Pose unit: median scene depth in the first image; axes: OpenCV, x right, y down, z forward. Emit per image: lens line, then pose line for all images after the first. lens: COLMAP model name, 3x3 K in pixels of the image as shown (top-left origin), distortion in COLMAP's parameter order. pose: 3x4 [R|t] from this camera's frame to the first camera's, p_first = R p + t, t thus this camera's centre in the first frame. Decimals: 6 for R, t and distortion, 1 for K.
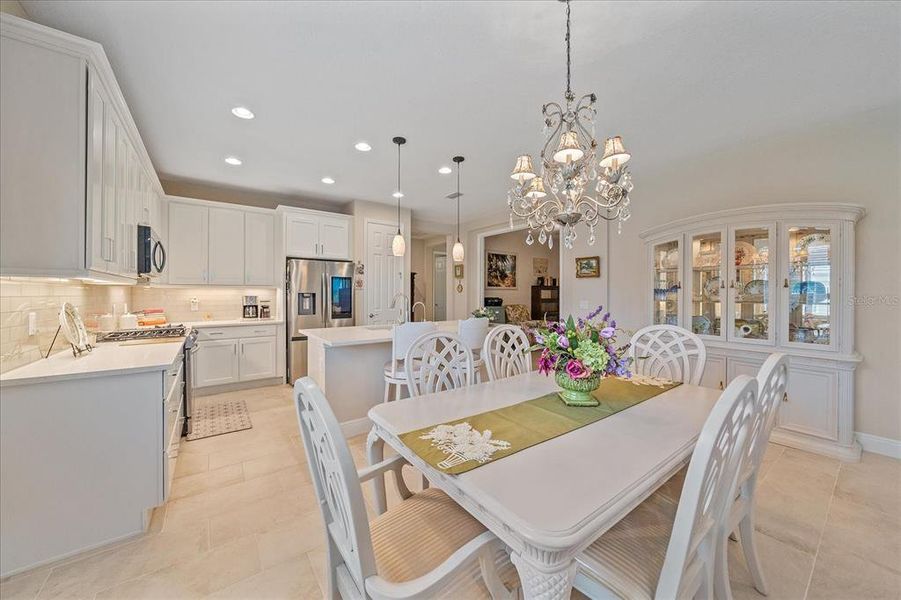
lens RADIAL K [[326.3, 0, 444.8], [0, 326.3, 293.9], [0, 0, 1]] dist [-0.000807, -0.000039]
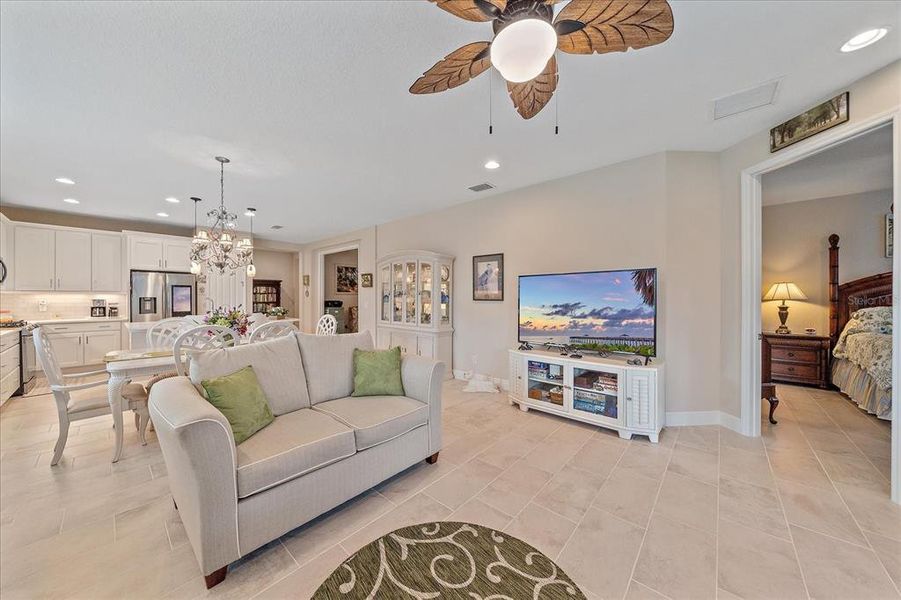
lens RADIAL K [[309.4, 0, 445.4], [0, 309.4, 298.9], [0, 0, 1]] dist [-0.001894, -0.000174]
pose [[0.979119, -0.000845, 0.203287, 0.492922], [-0.000039, 0.999991, 0.004344, -0.001473], [-0.203289, -0.004262, 0.979109, -0.463087]]
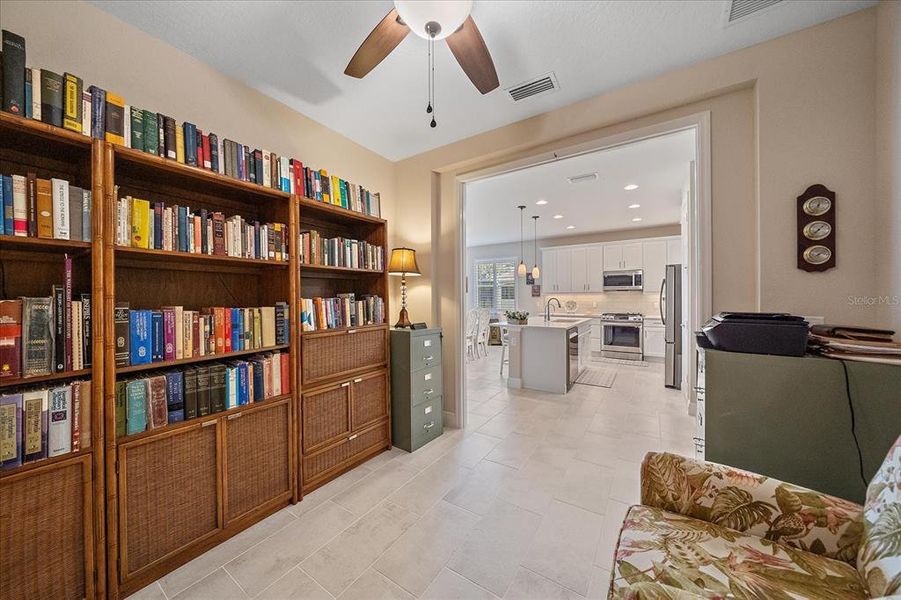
lens RADIAL K [[309.4, 0, 445.4], [0, 309.4, 298.9], [0, 0, 1]] dist [-0.001894, -0.000174]
pose [[-0.941086, 0.001532, -0.338165, 0.666715], [0.000360, 0.999994, 0.003528, -0.001215], [0.338168, 0.003199, -0.941080, 1.738378]]
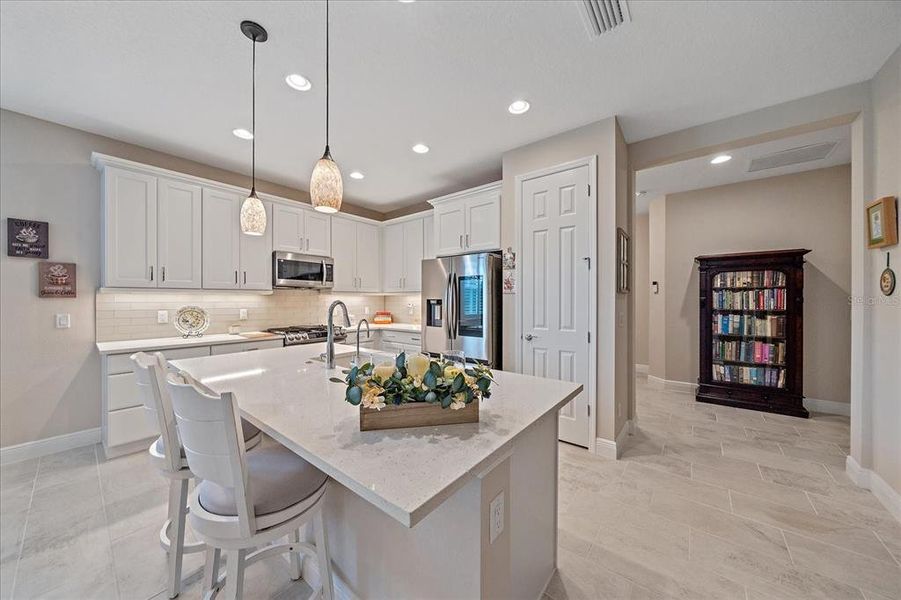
lens RADIAL K [[309.4, 0, 445.4], [0, 309.4, 298.9], [0, 0, 1]] dist [-0.001894, -0.000174]
pose [[0.246285, -0.001971, -0.969195, 0.316898], [0.001230, 0.999998, -0.001721, -0.002517], [0.969197, -0.000768, 0.246287, 0.819788]]
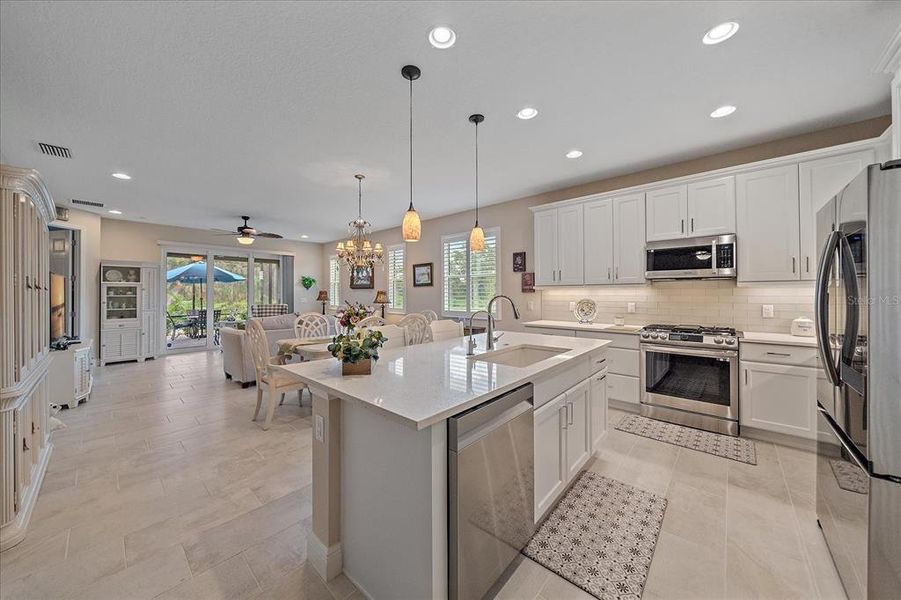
lens RADIAL K [[318.1, 0, 445.1], [0, 318.1, 294.6], [0, 0, 1]] dist [-0.000441, -0.000049]
pose [[-0.979507, 0.002737, -0.201392, 0.078302], [0.002337, 0.999995, 0.002224, -0.002716], [0.201397, 0.001708, -0.979508, 1.248801]]
